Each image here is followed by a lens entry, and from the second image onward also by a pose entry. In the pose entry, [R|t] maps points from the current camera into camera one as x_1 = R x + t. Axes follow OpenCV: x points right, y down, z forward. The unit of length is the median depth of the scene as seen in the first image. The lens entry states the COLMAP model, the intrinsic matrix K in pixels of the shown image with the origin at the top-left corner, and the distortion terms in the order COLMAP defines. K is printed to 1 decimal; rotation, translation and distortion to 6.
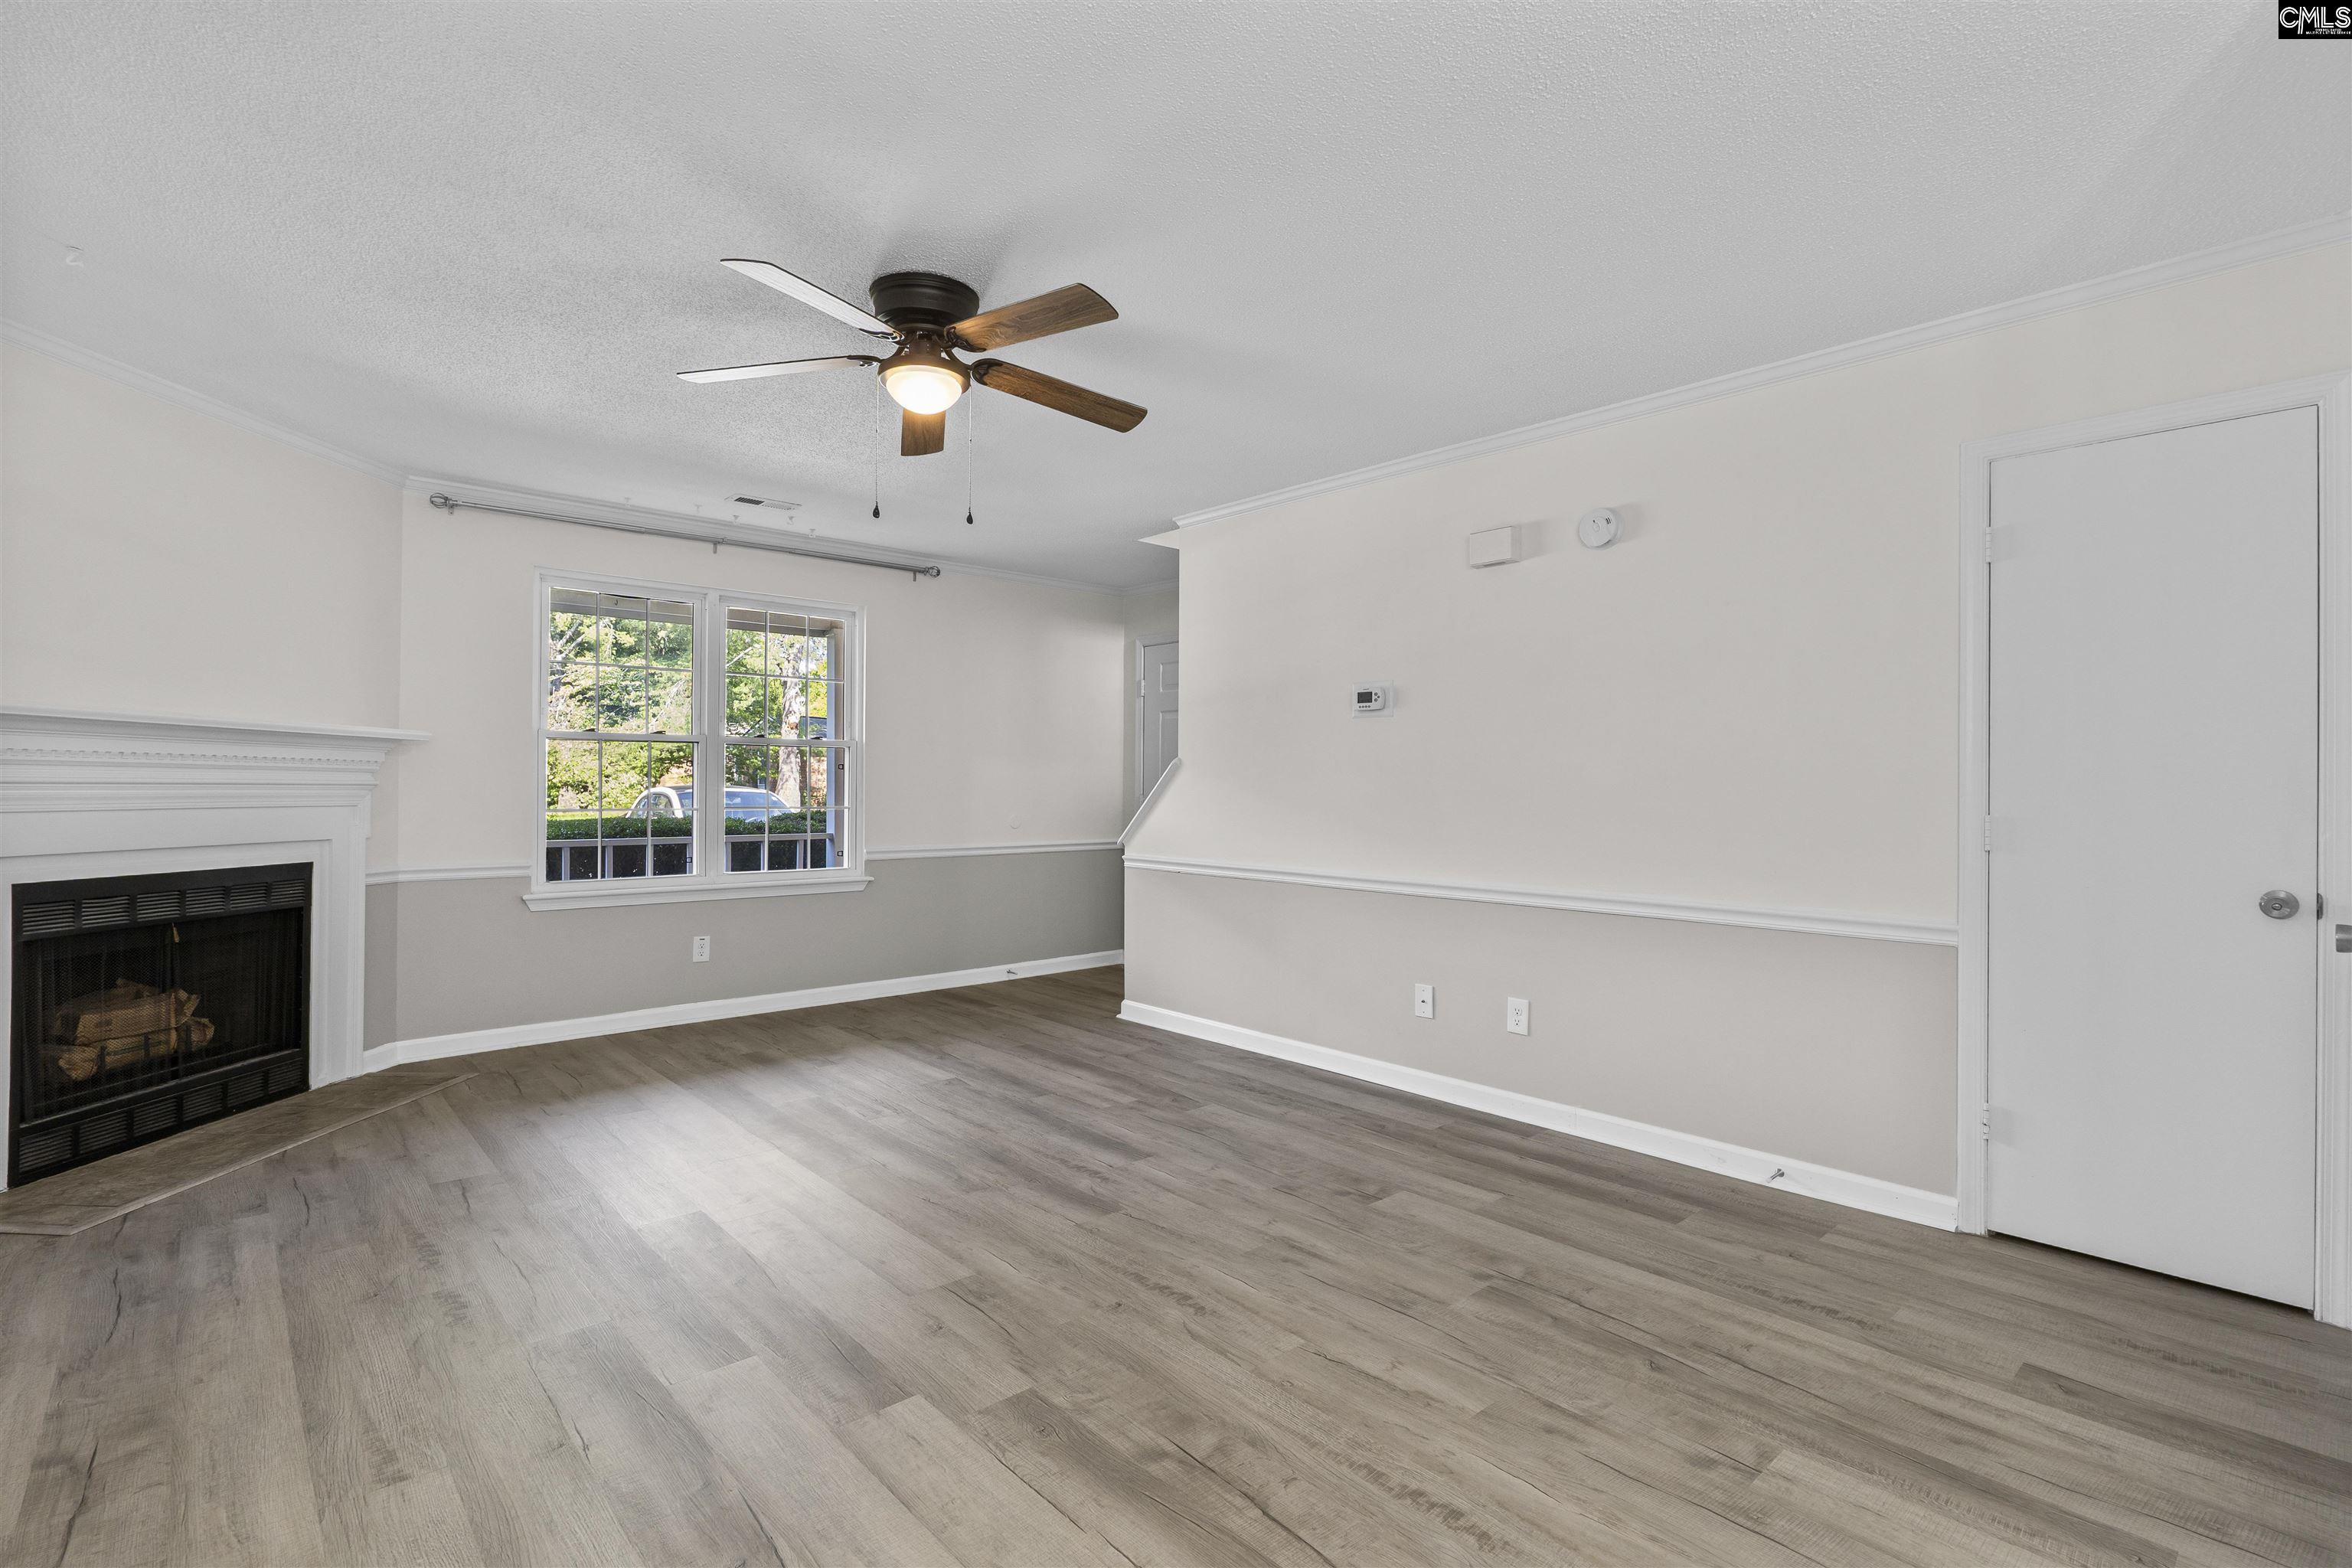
lens RADIAL K [[1093.4, 0, 1174.0], [0, 1093.4, 786.9], [0, 0, 1]] dist [-0.003969, 0.001278]
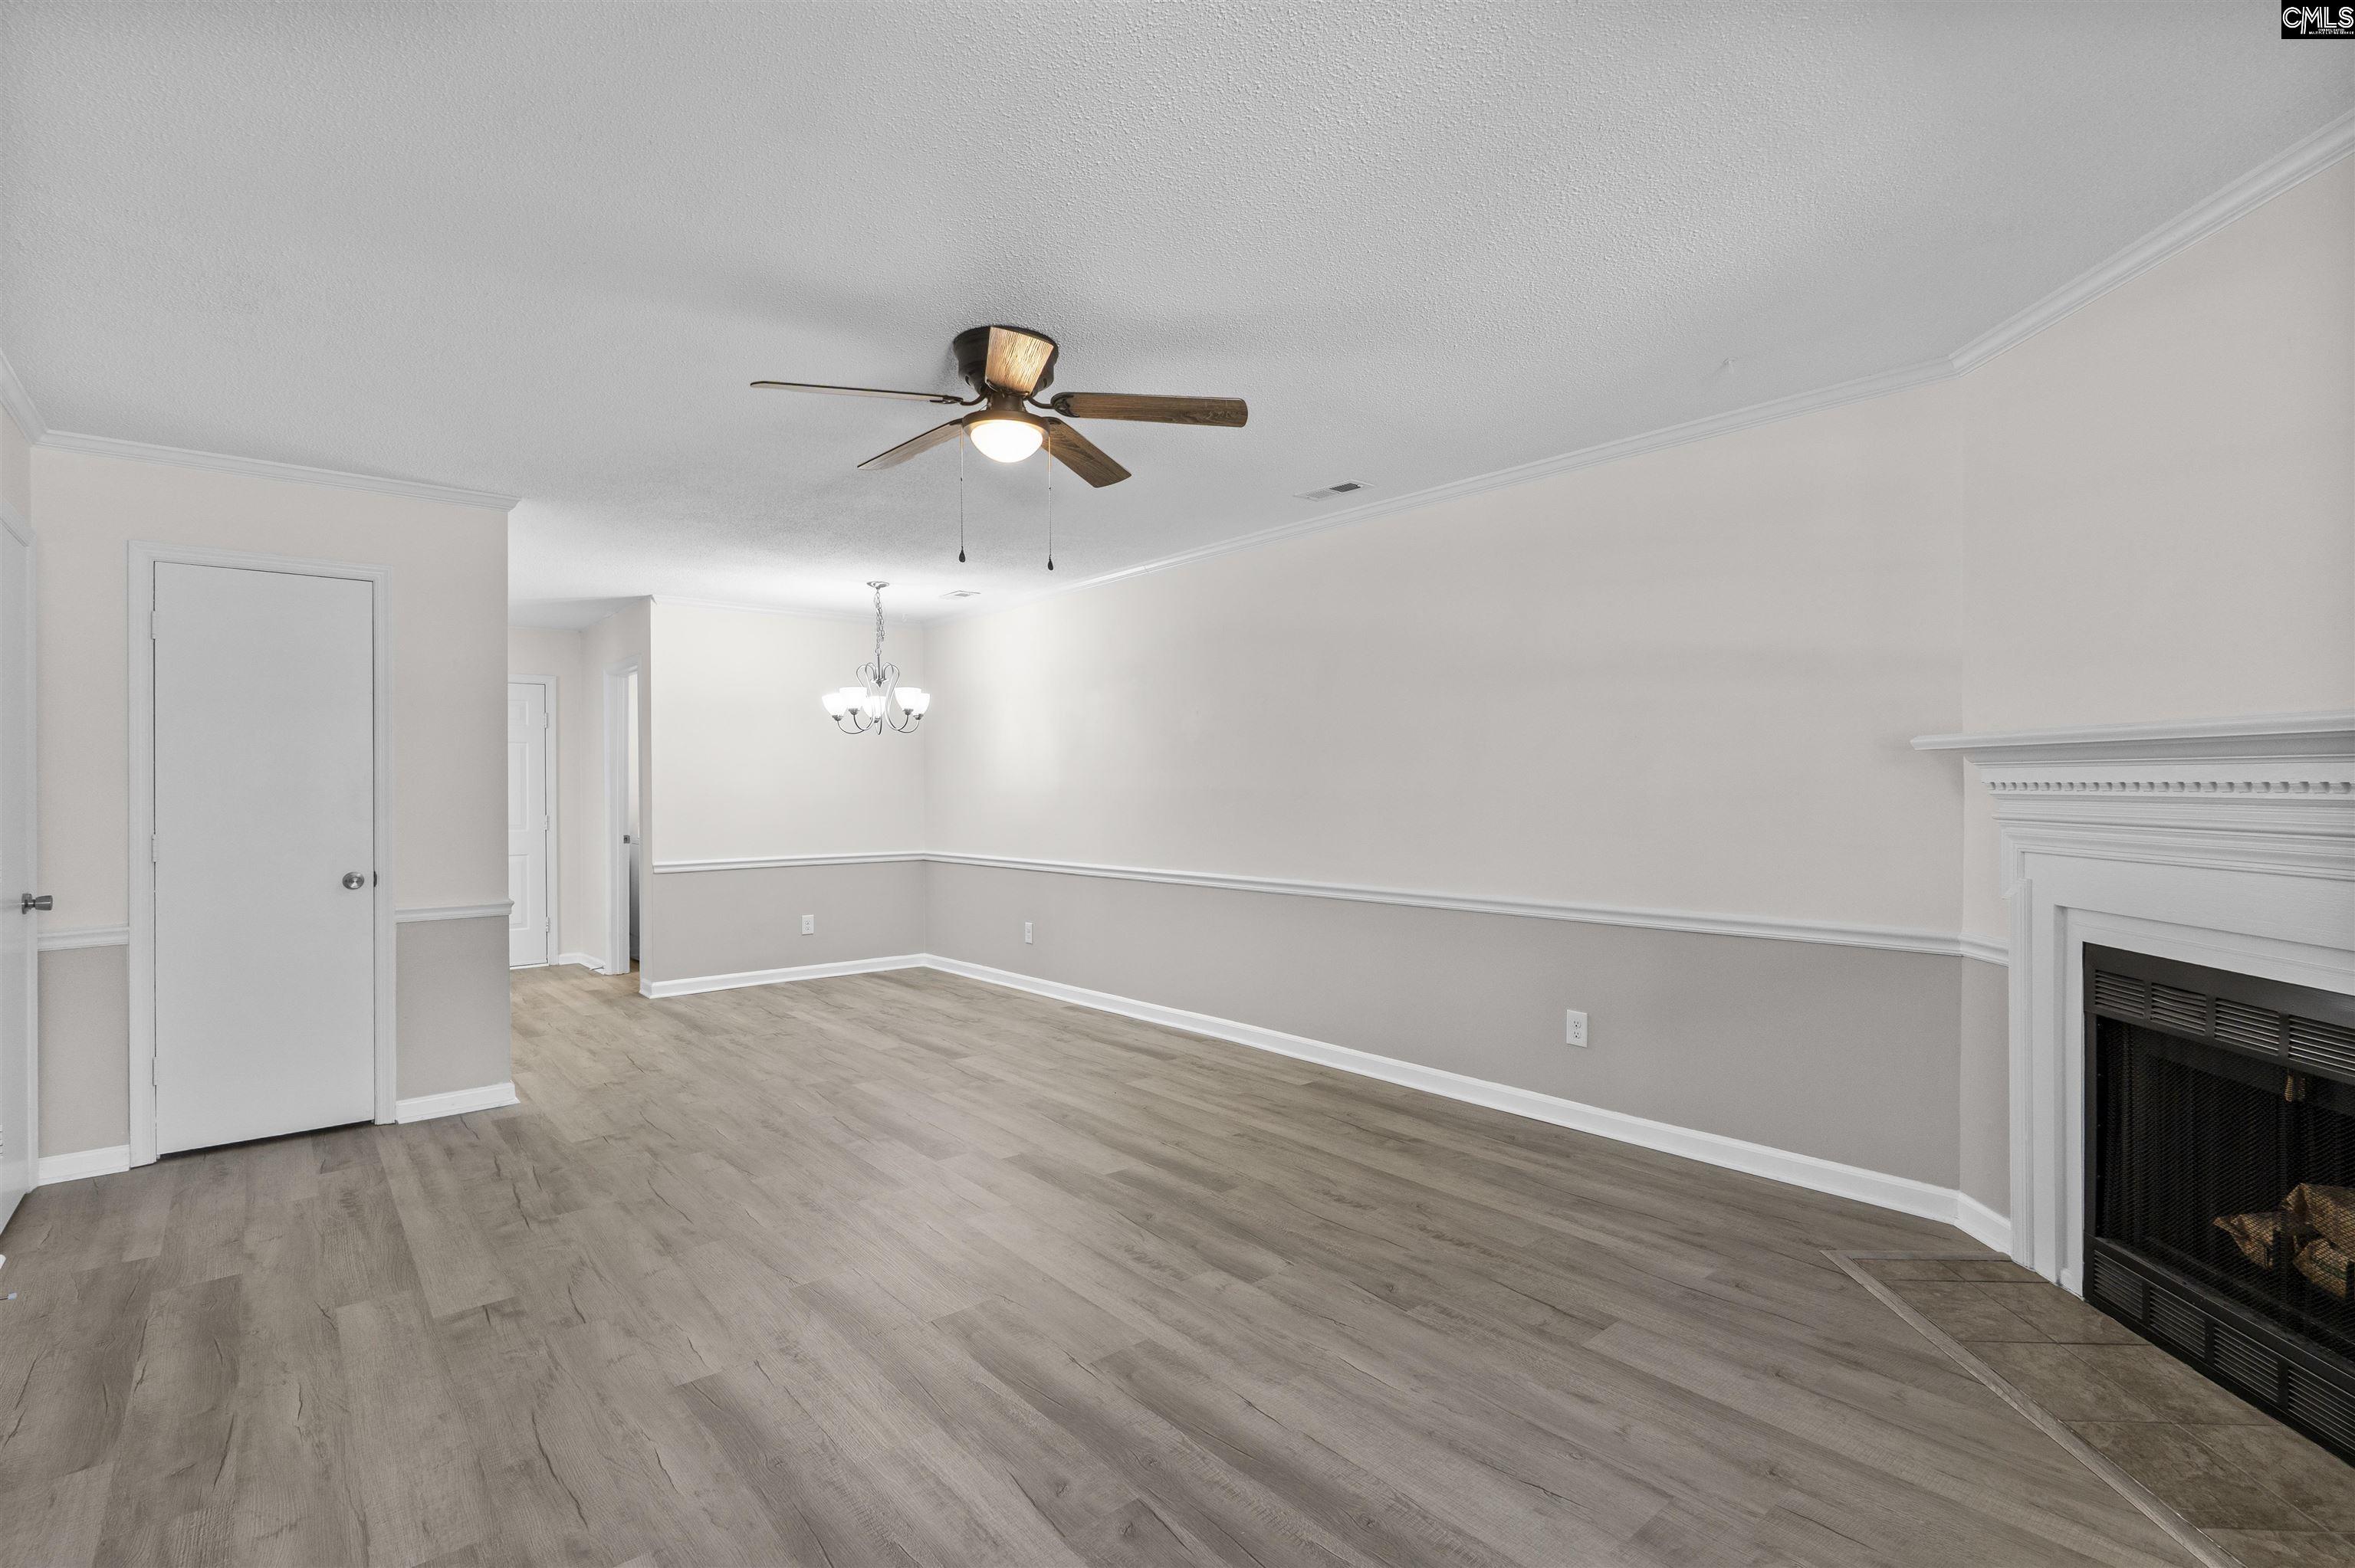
lens RADIAL K [[1094.6, 0, 1161.1], [0, 1094.6, 792.1], [0, 0, 1]] dist [-0.003969, 0.001278]
pose [[-0.999074, 0.001502, 0.042988, -0.367890], [0.001848, 0.999966, 0.008022, -0.031988], [-0.042975, 0.008094, -0.999043, 1.772825]]
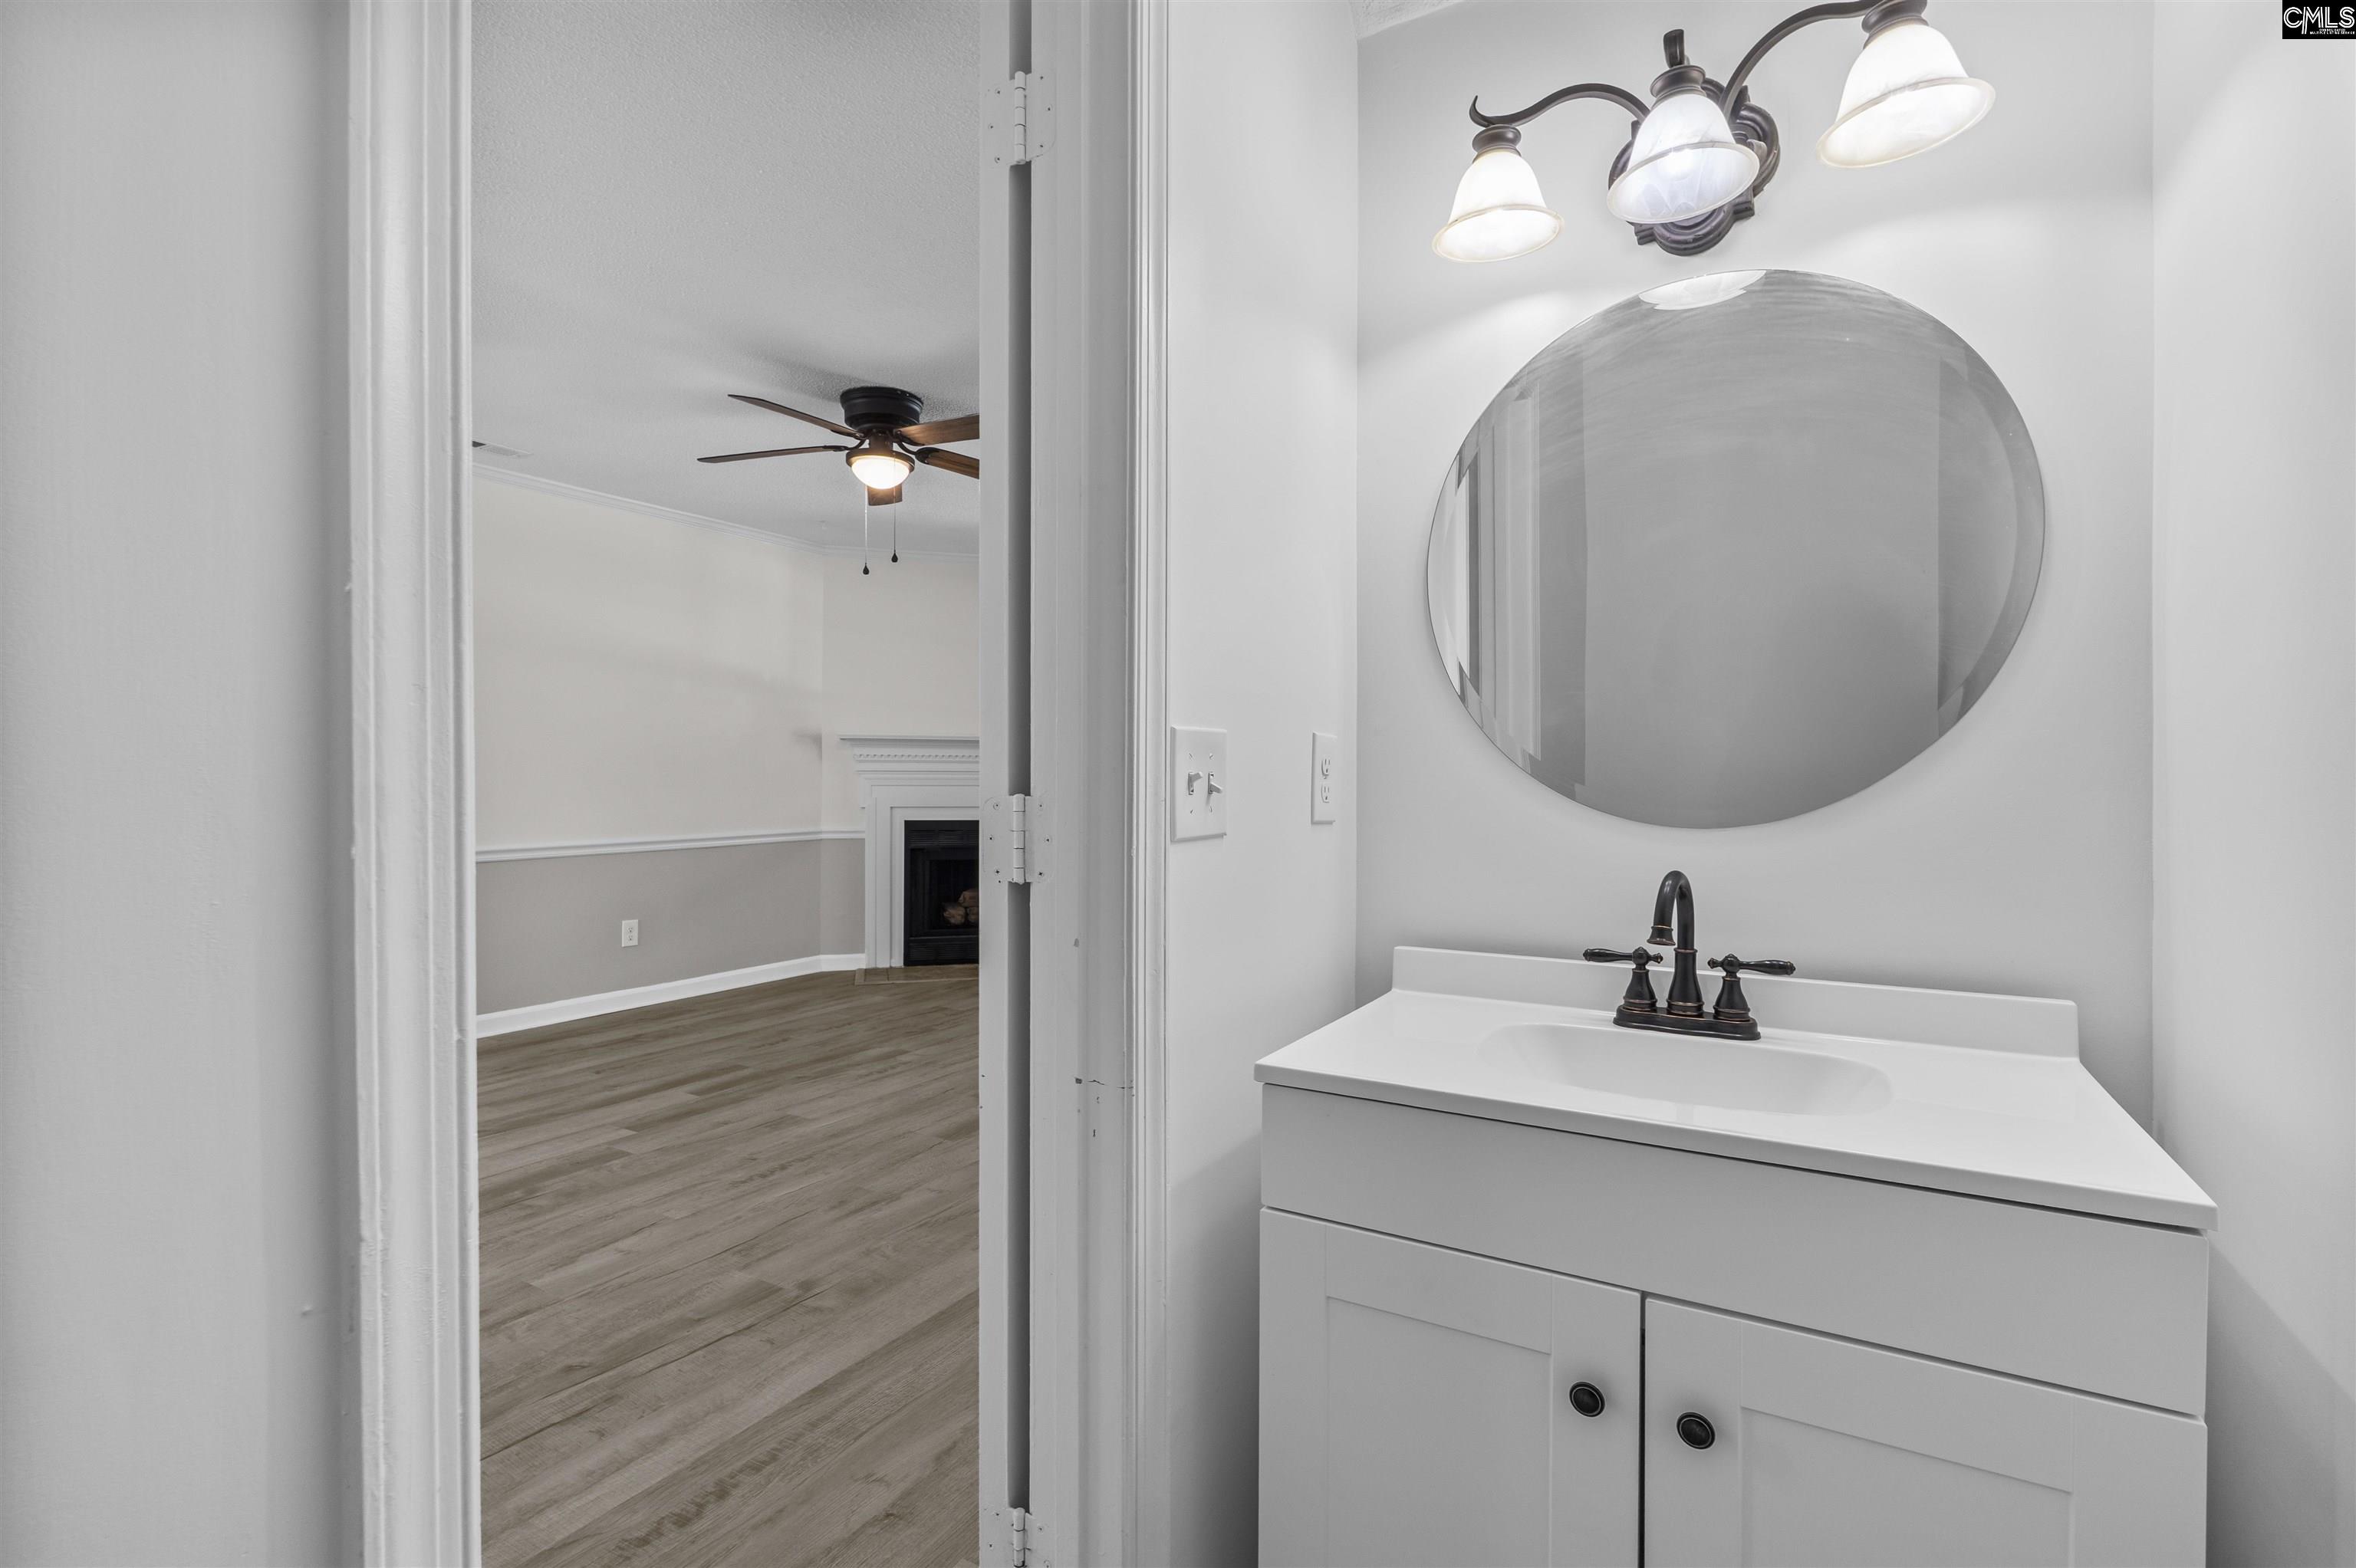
lens RADIAL K [[1095.1, 0, 1175.7], [0, 1095.1, 791.3], [0, 0, 1]] dist [-0.003969, 0.001278]
pose [[0.294594, 0.005910, -0.955604, 1.014647], [0.003165, 0.999969, 0.007160, 0.021828], [0.955617, -0.005134, 0.294566, 0.833382]]
